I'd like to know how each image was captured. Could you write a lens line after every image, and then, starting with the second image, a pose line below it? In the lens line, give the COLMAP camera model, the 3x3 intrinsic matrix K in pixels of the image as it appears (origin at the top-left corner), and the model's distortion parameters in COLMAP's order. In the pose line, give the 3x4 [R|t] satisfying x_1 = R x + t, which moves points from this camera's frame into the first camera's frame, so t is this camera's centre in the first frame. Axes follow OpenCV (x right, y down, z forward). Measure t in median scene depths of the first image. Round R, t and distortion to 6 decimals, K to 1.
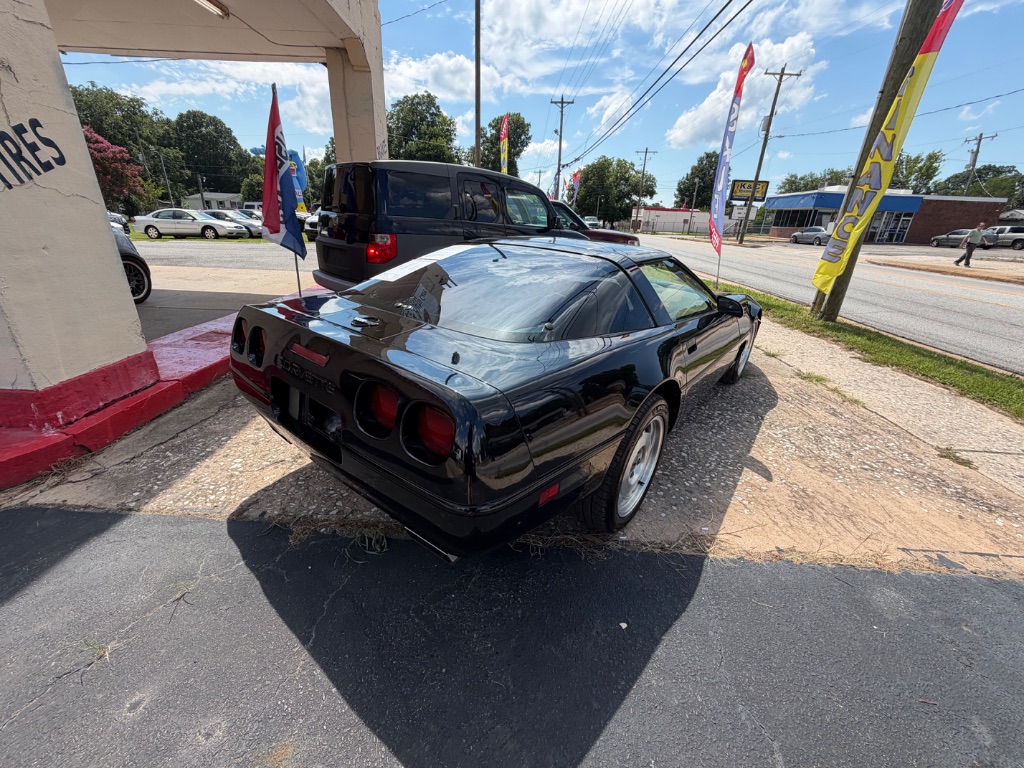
lens RADIAL K [[408.7, 0, 509.6], [0, 408.7, 380.1], [0, 0, 1]] dist [-0.001698, 0.000141]
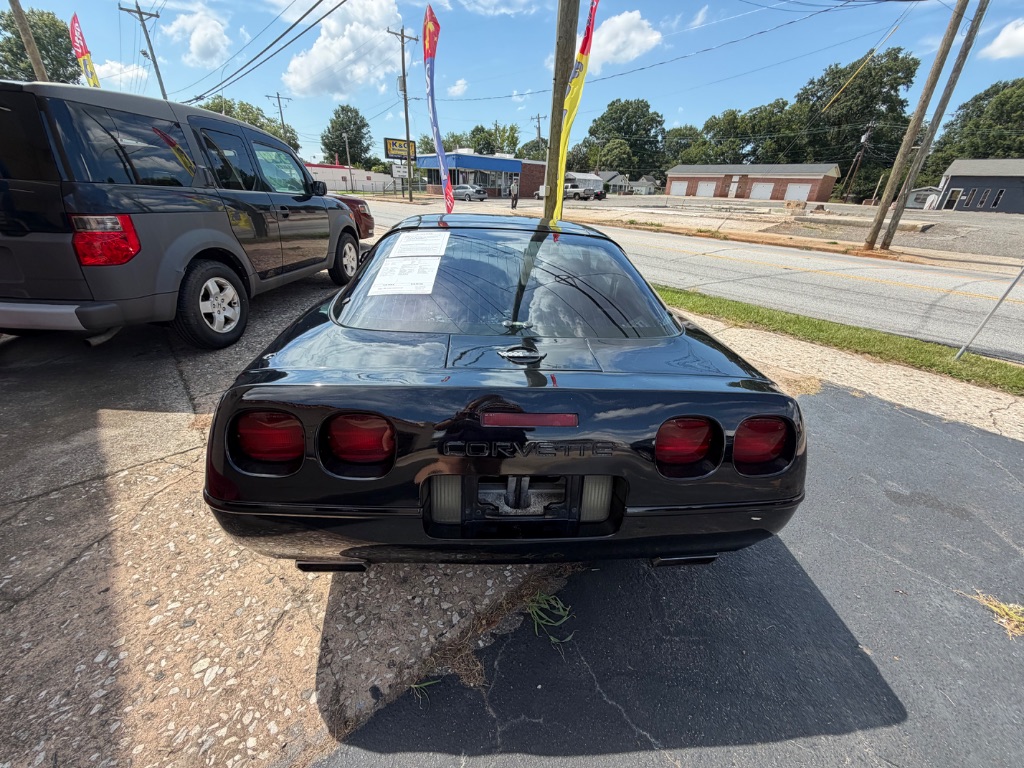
lens RADIAL K [[408.7, 0, 509.6], [0, 408.7, 380.1], [0, 0, 1]] dist [-0.001698, 0.000141]
pose [[0.735359, -0.295254, 0.609977, -0.373763], [0.240584, 0.955209, 0.172325, -0.104500], [-0.633535, 0.020030, 0.773455, 0.197852]]
